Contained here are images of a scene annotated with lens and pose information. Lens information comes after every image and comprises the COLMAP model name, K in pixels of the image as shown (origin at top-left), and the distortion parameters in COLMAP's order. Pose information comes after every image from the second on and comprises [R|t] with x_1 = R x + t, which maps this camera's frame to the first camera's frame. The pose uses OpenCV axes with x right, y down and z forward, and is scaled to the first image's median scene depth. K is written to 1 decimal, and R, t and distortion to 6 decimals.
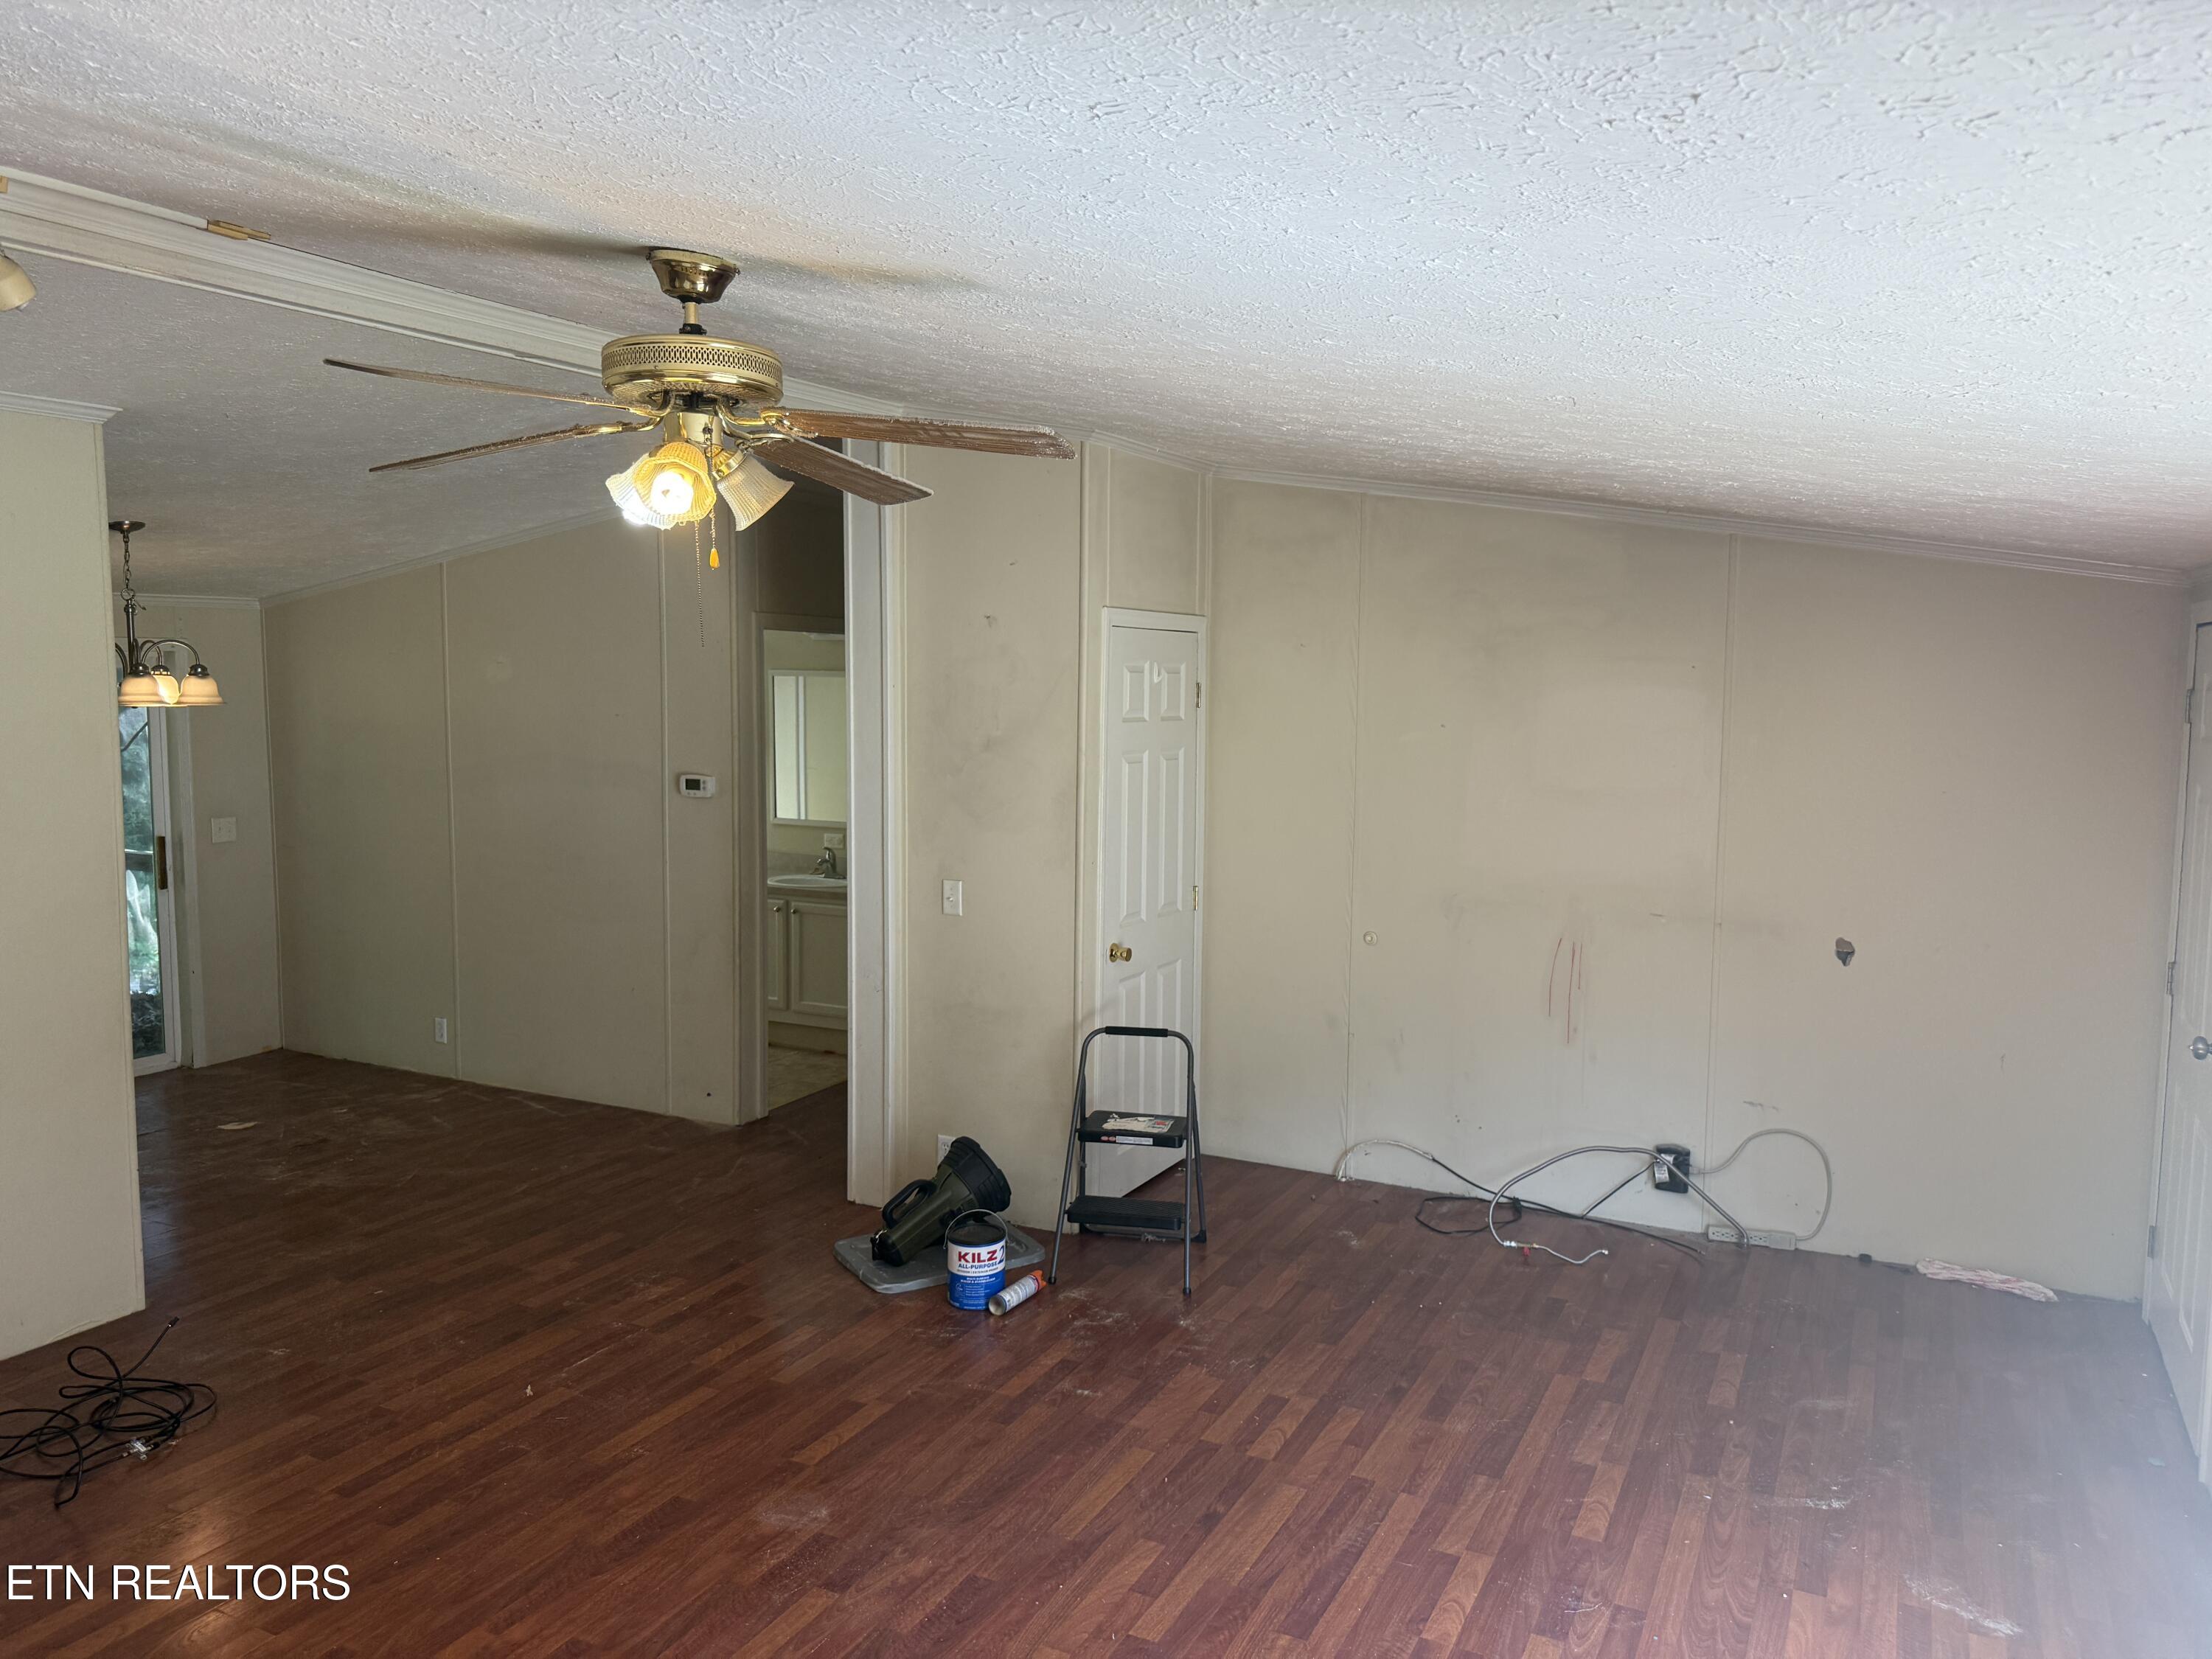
lens RADIAL K [[1583.5, 0, 1106.5], [0, 1583.5, 827.6], [0, 0, 1]] dist [0.000273, 0.002213]
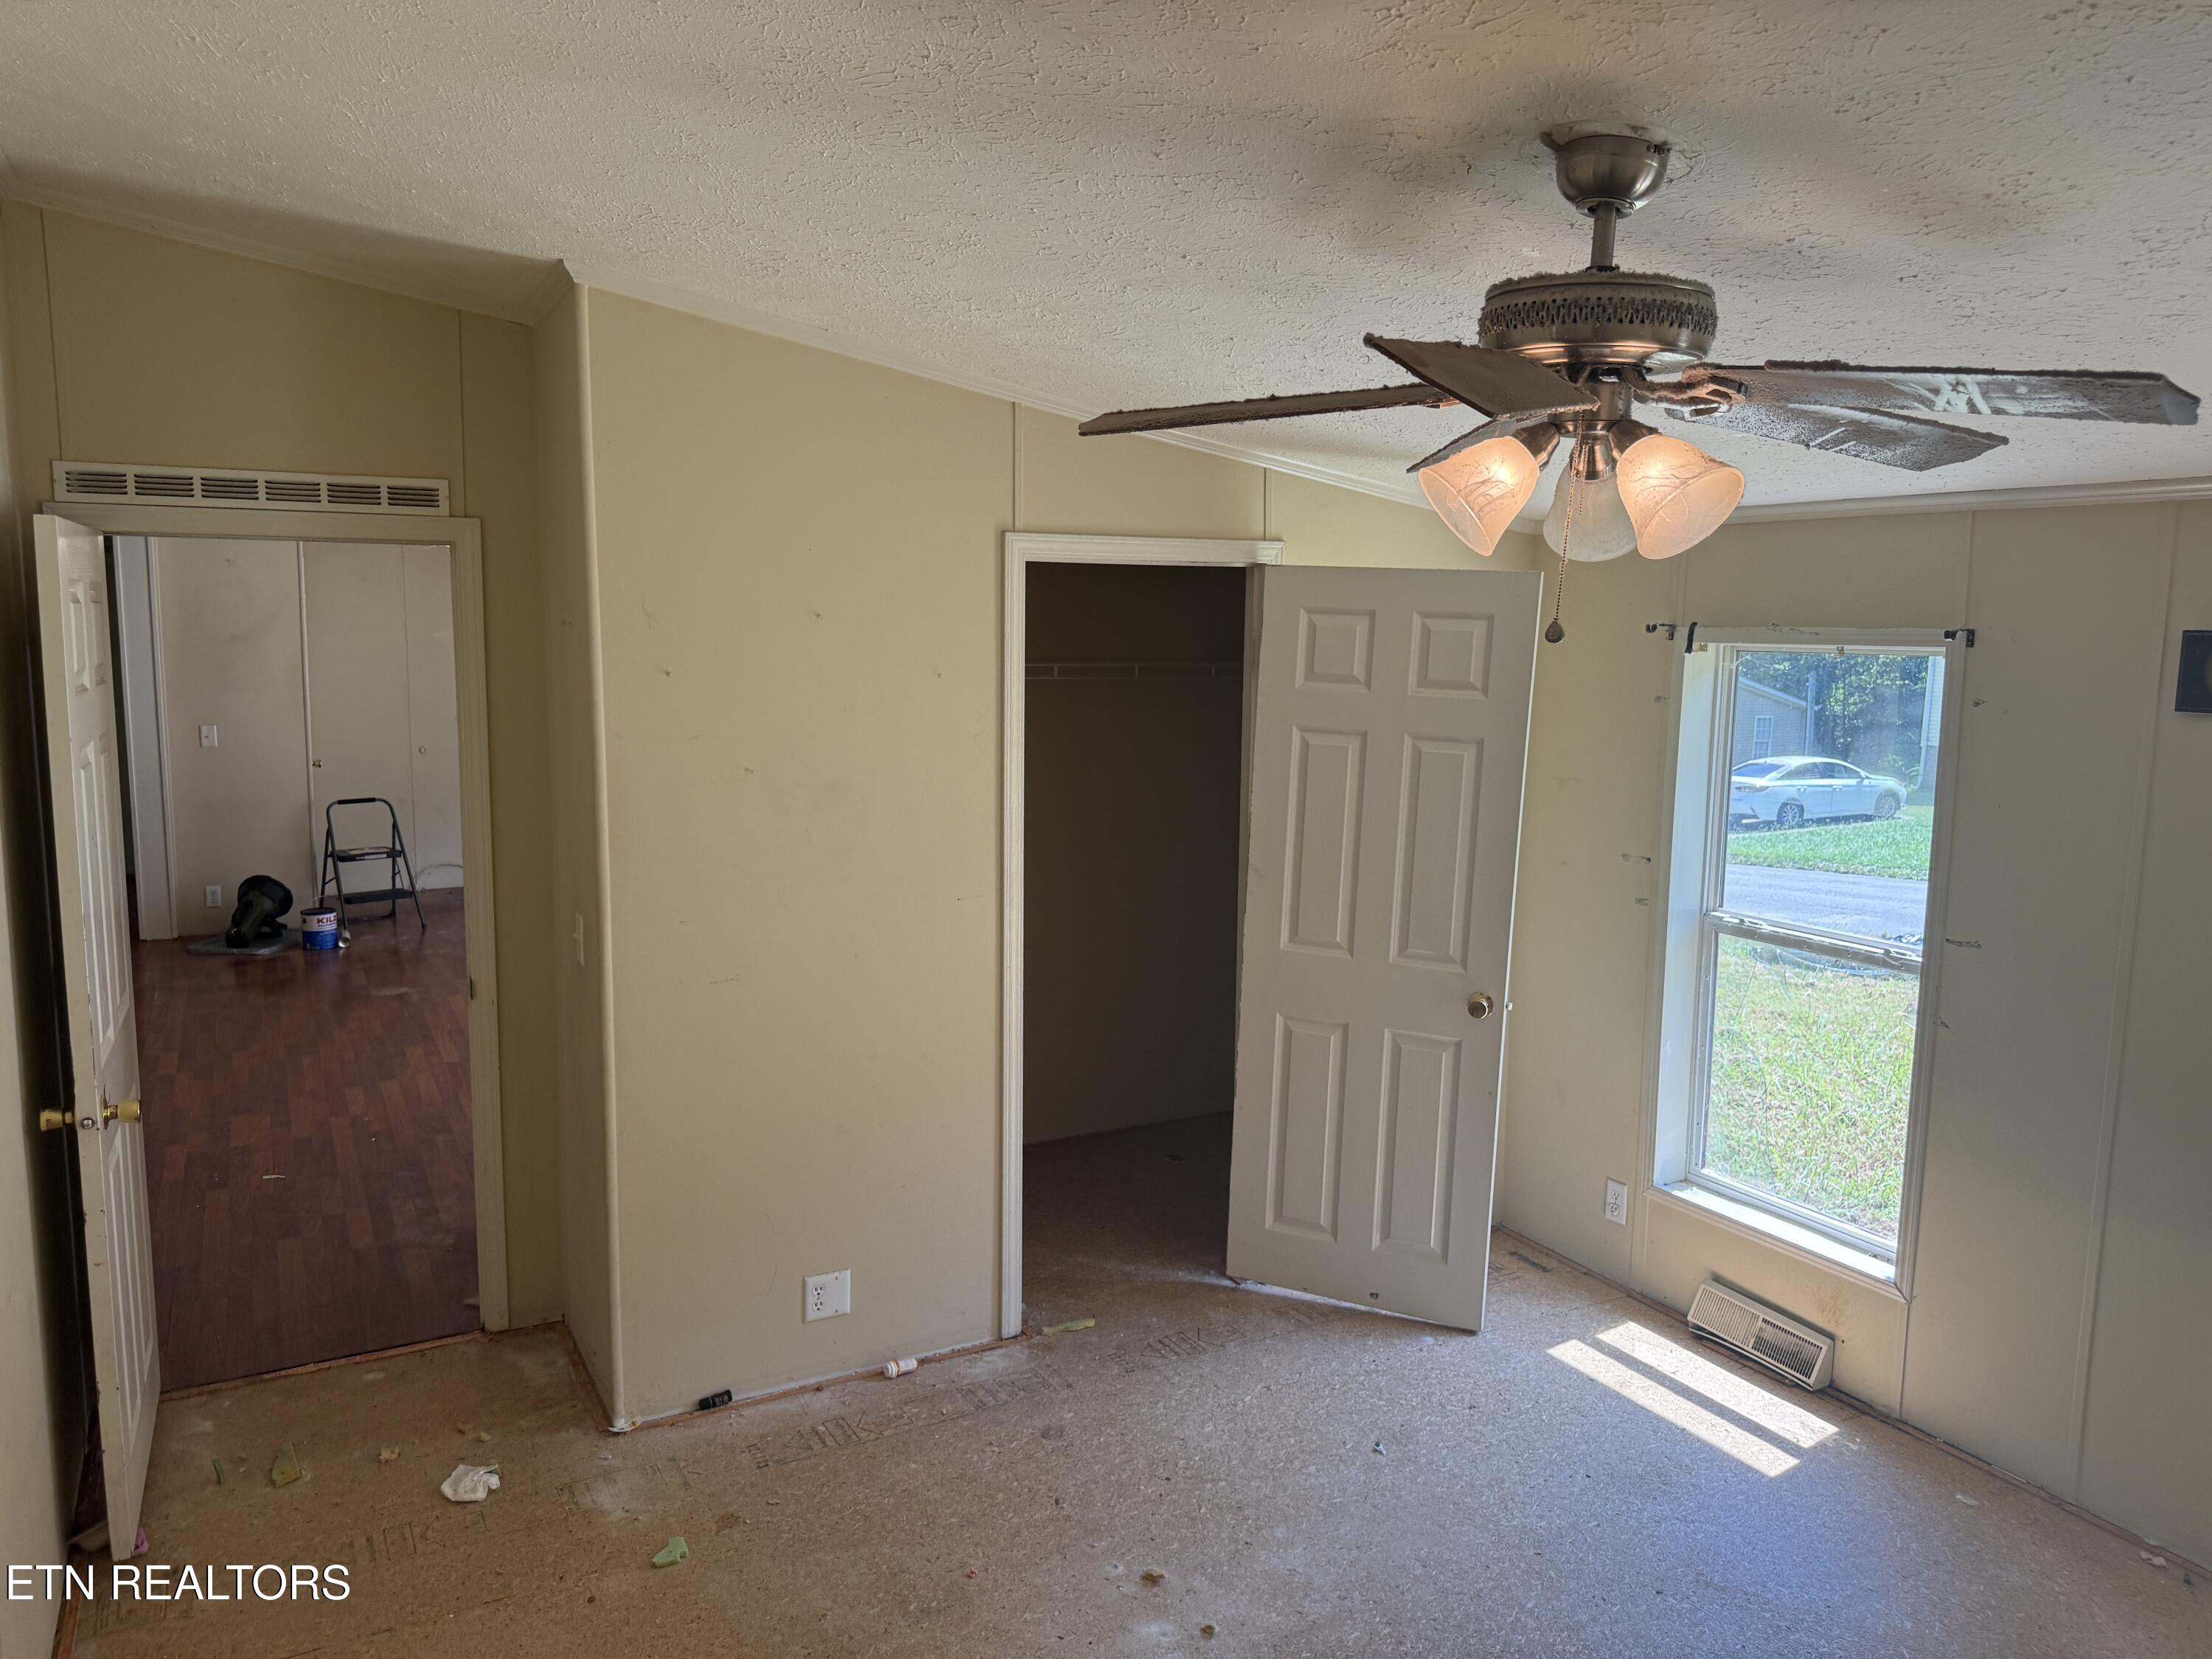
lens RADIAL K [[1583.5, 0, 1104.9], [0, 1583.5, 829.7], [0, 0, 1]] dist [0.000273, 0.002213]
pose [[0.575857, -0.119154, 0.808821, -0.801908], [0.081506, 0.992761, 0.088222, 0.064401], [-0.813477, 0.015120, 0.581400, -0.592158]]
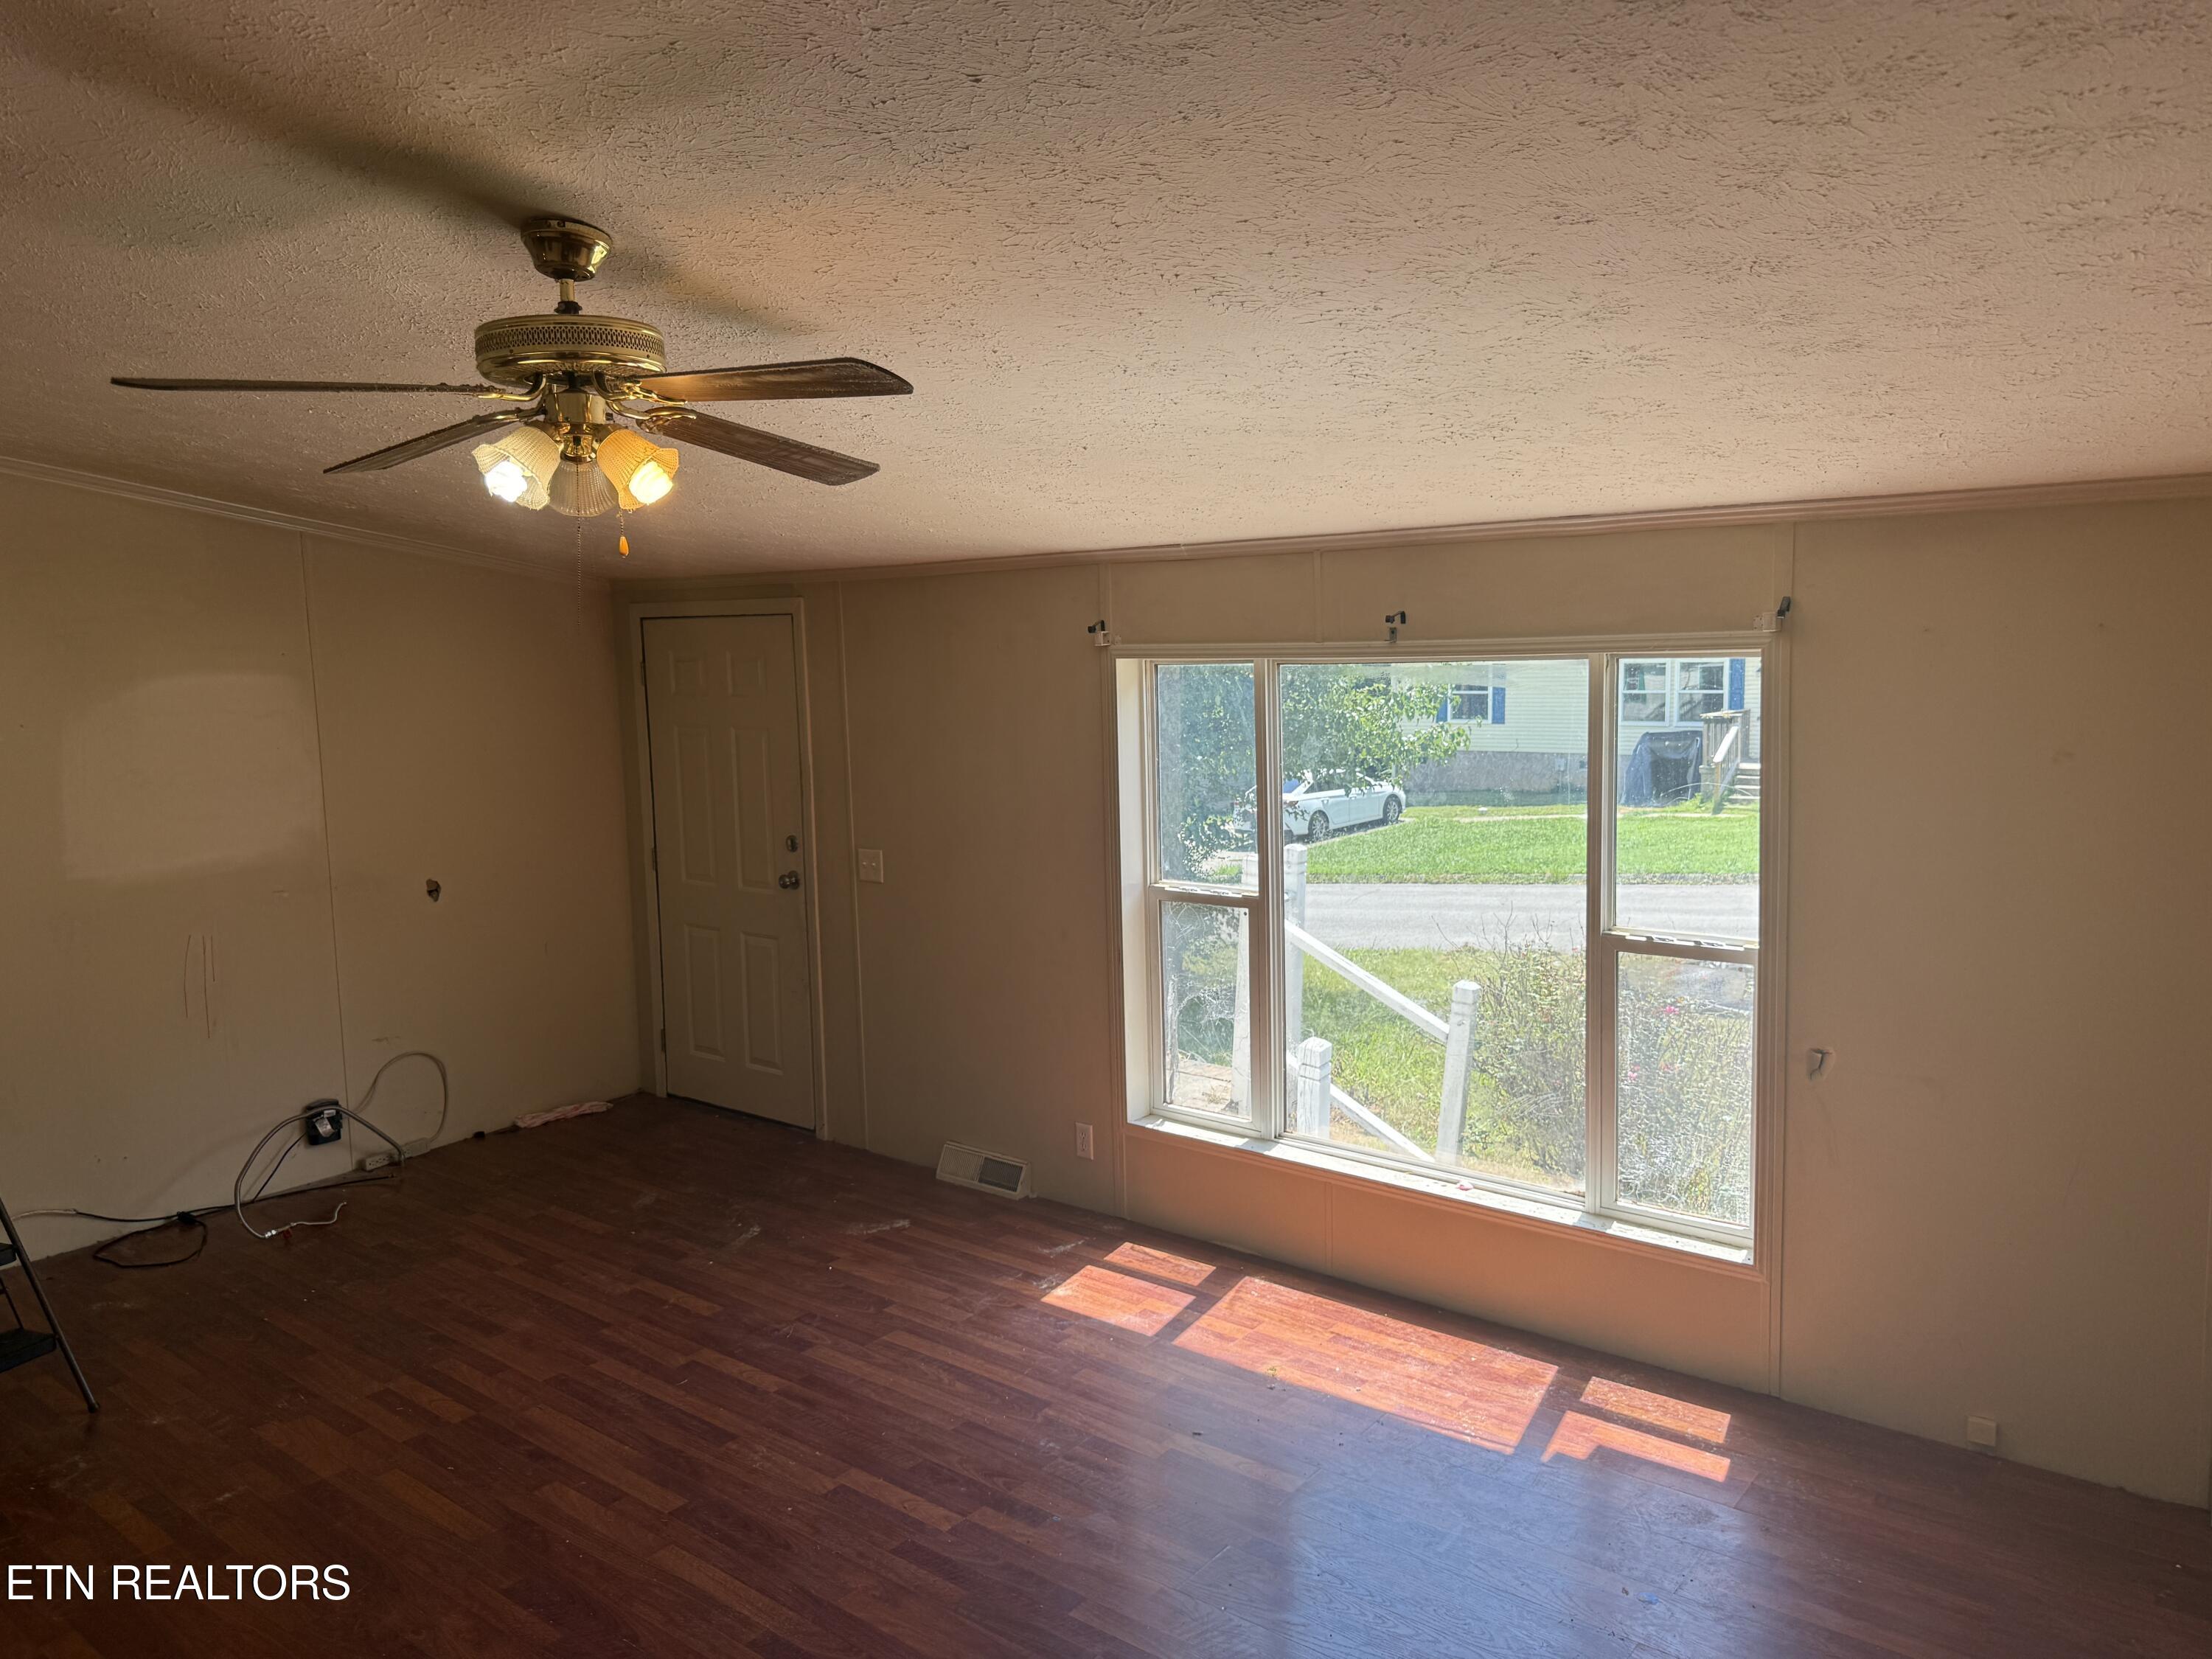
lens RADIAL K [[1583.5, 0, 1107.0], [0, 1583.5, 847.0], [0, 0, 1]] dist [0.000273, 0.002213]
pose [[0.200371, -0.143013, 0.969226, -0.813167], [0.123725, 0.985062, 0.119772, -0.046276], [-0.971876, 0.095919, 0.215072, 0.348780]]
